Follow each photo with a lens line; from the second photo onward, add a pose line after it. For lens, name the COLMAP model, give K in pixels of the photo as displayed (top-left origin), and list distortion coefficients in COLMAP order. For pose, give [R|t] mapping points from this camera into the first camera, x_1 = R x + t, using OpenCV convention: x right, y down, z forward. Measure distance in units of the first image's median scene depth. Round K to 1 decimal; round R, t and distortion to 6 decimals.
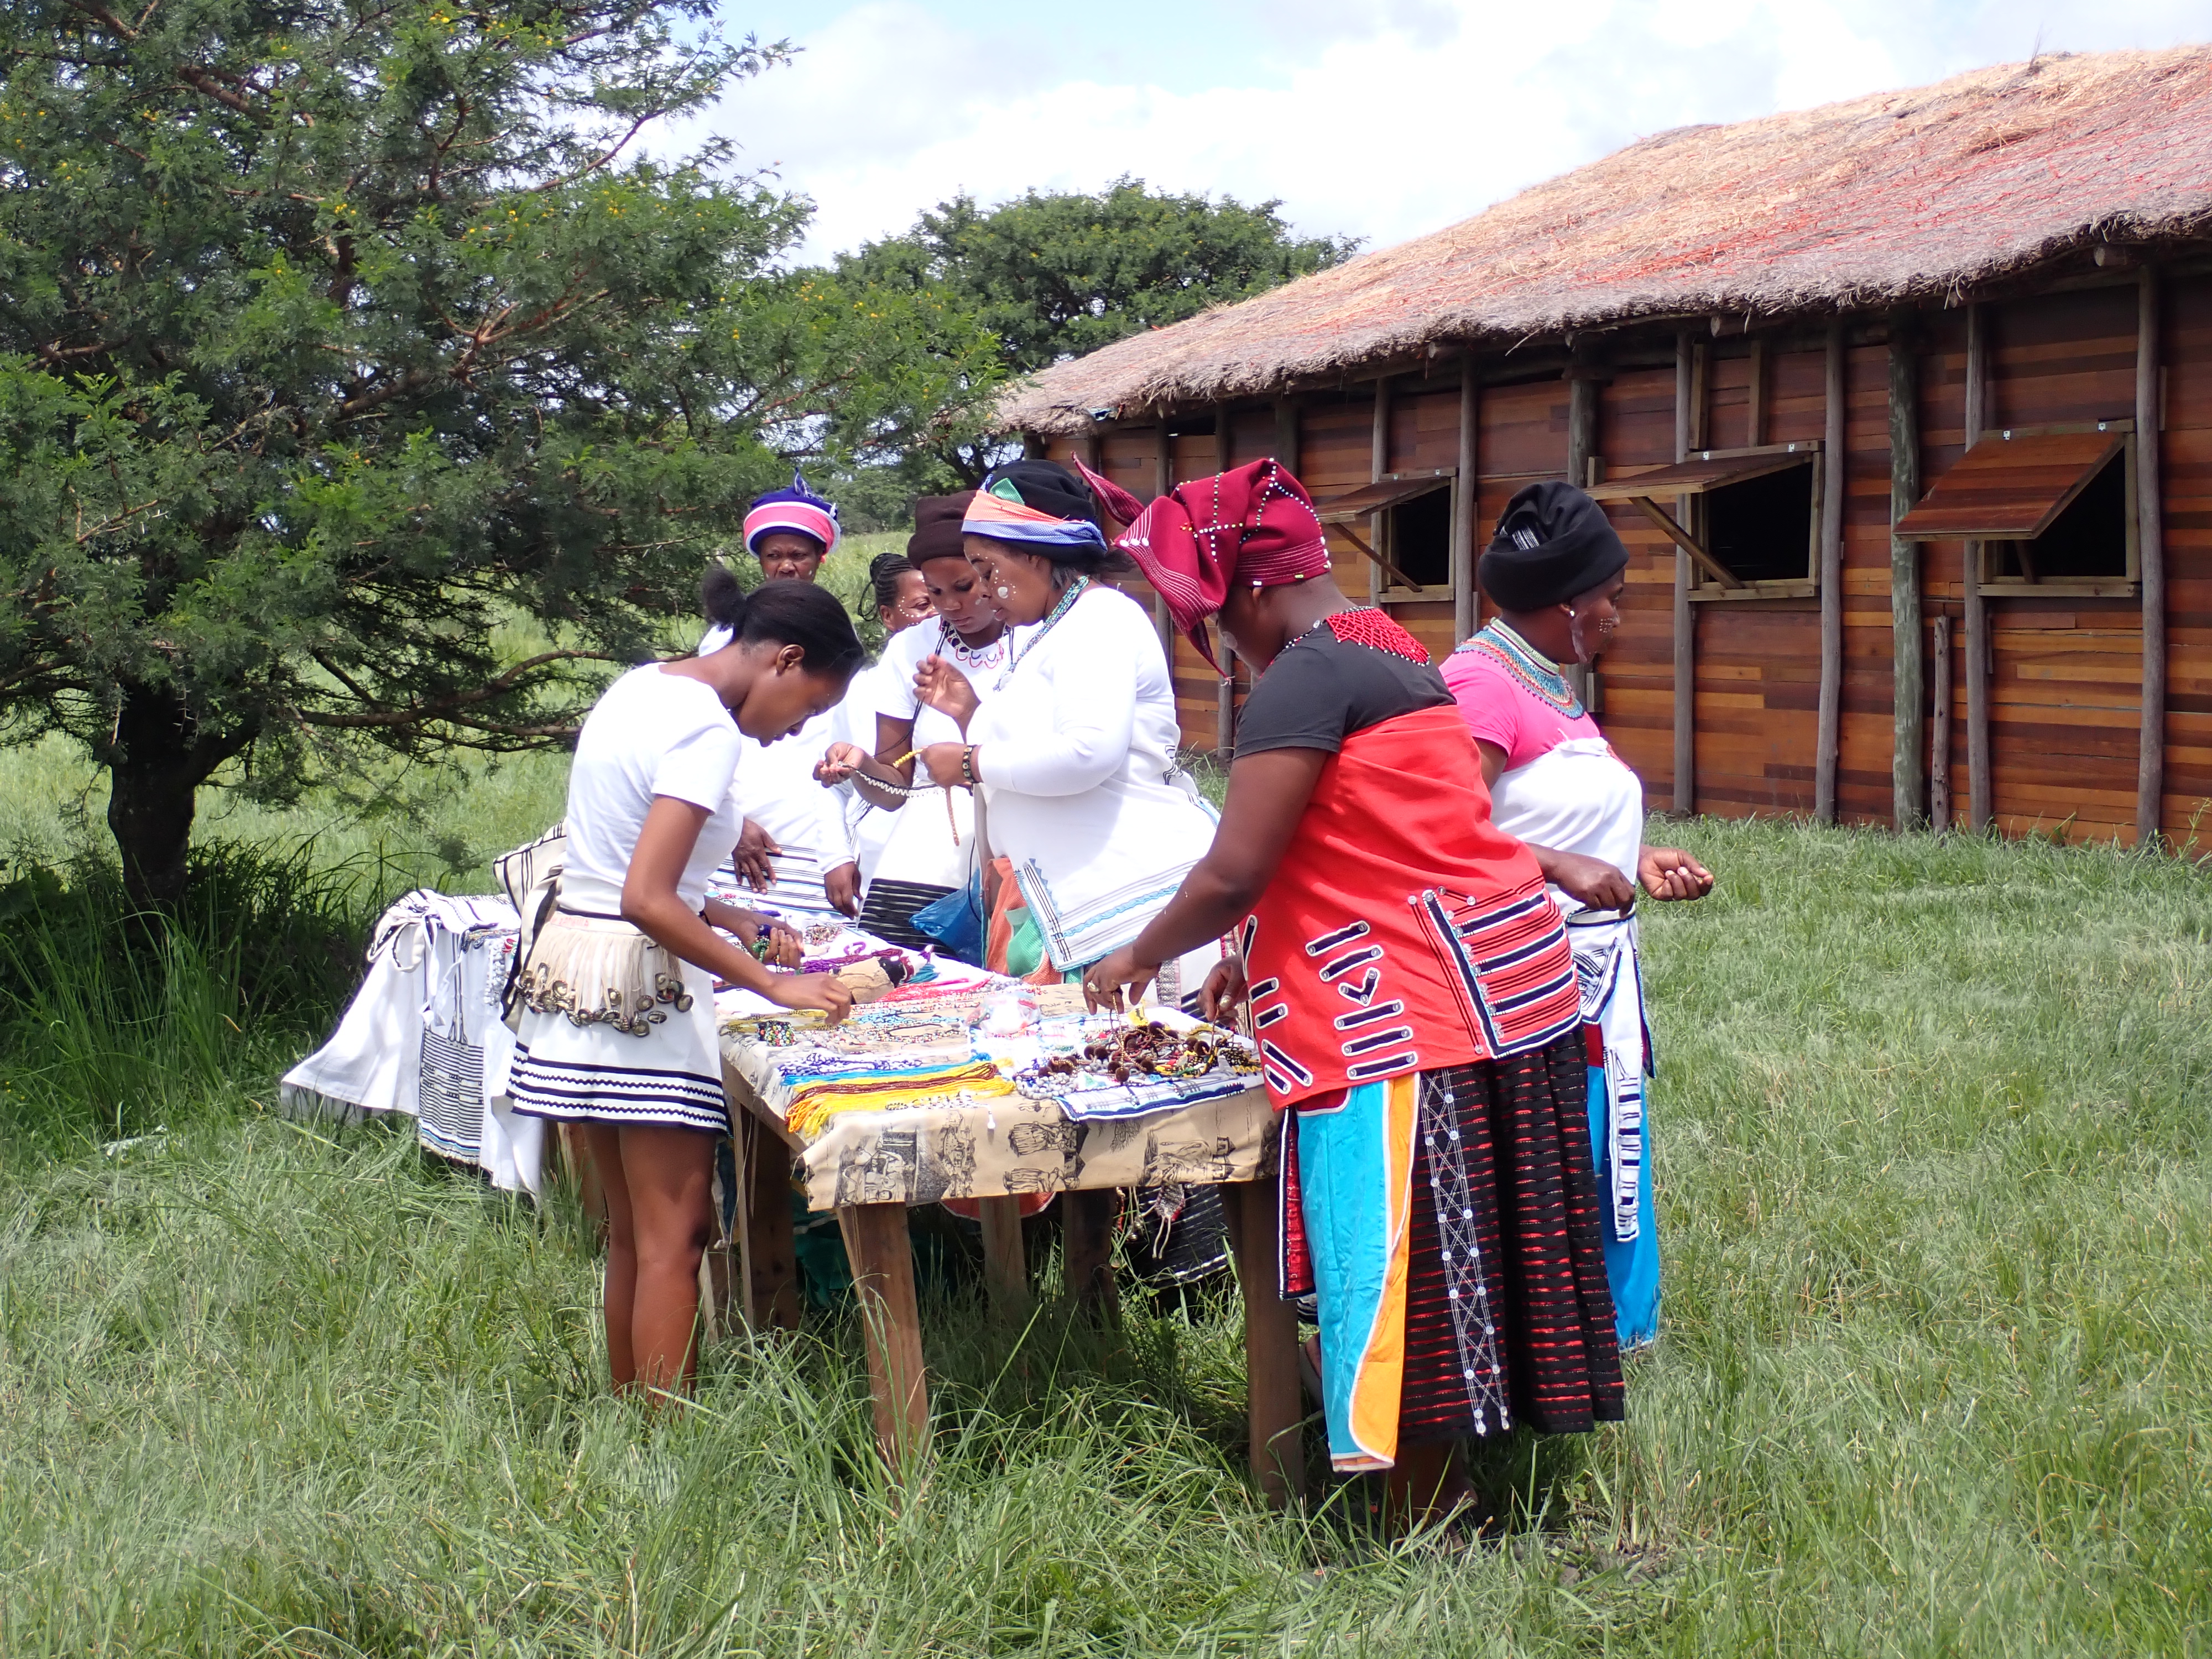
lens RADIAL K [[3449.8, 0, 1105.6], [0, 3449.8, 830.5], [0, 0, 1]] dist [0.024673, 0.000000]
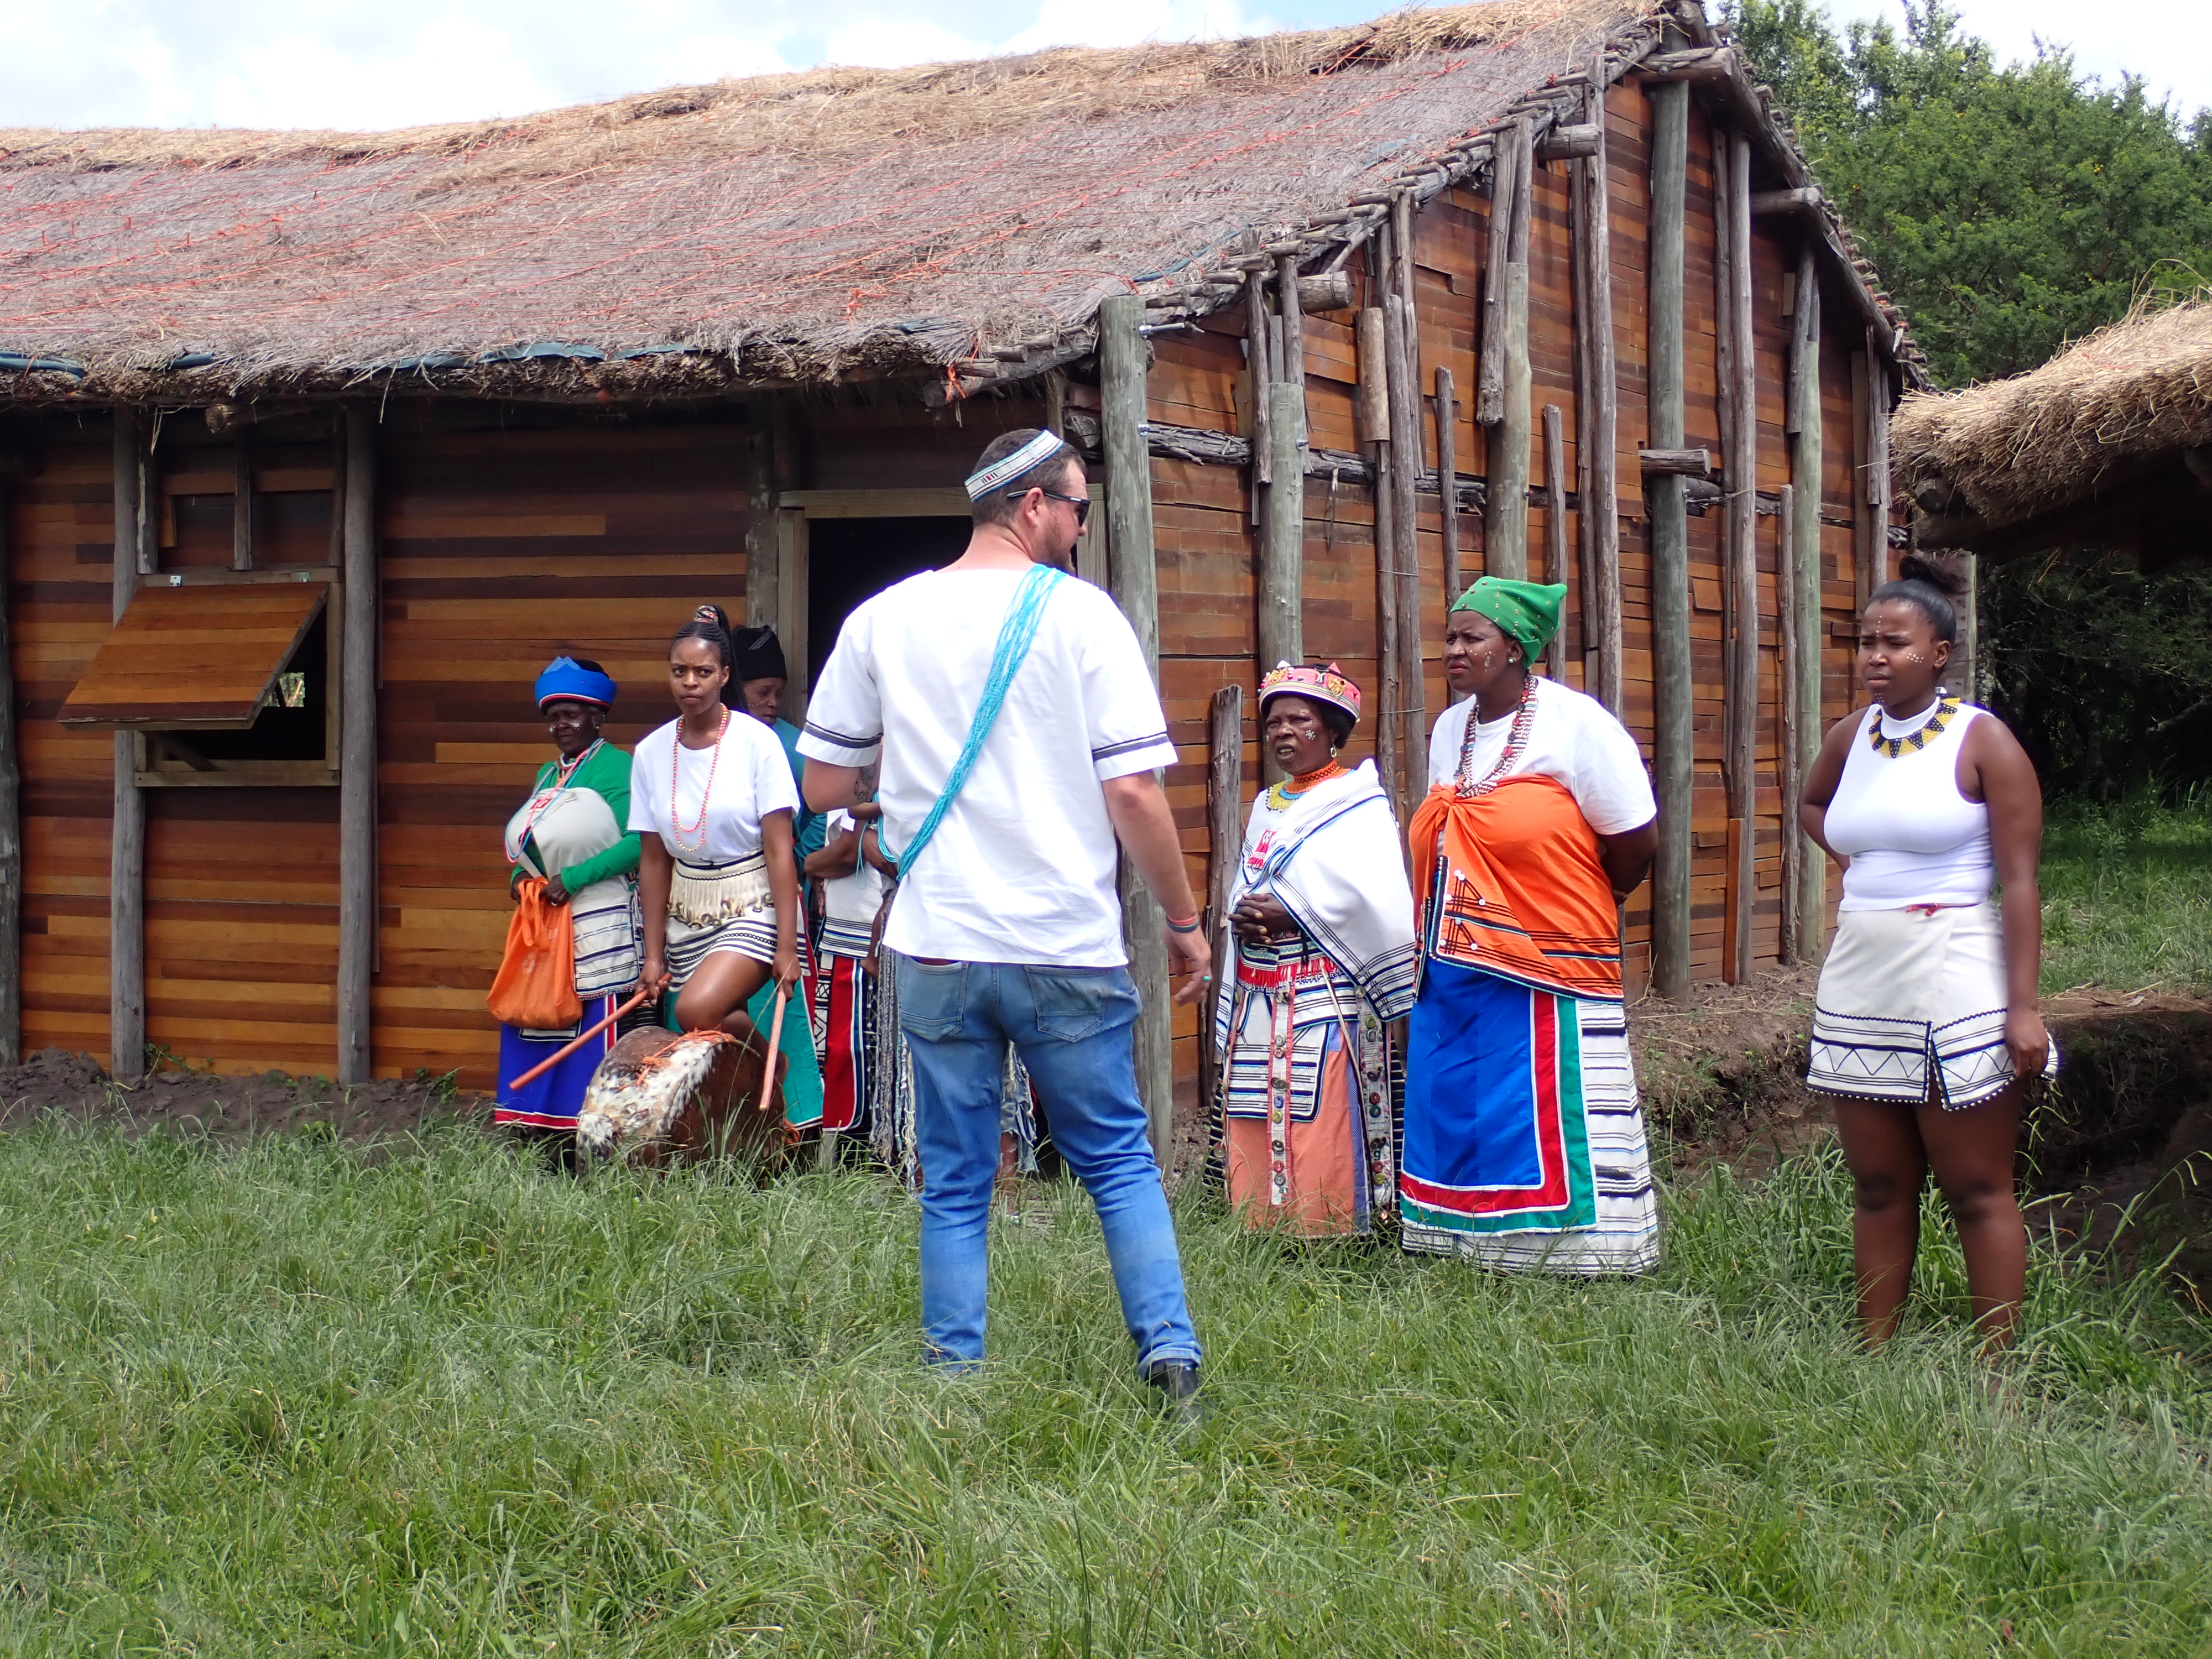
lens RADIAL K [[3449.8, 0, 1106.3], [0, 3449.8, 826.6], [0, 0, 1]] dist [0.024673, 0.000000]
pose [[0.683139, 0.003786, 0.730279, -0.208114], [0.037713, 0.998469, -0.040456, -0.022675], [-0.729314, 0.055178, 0.681950, 0.381950]]
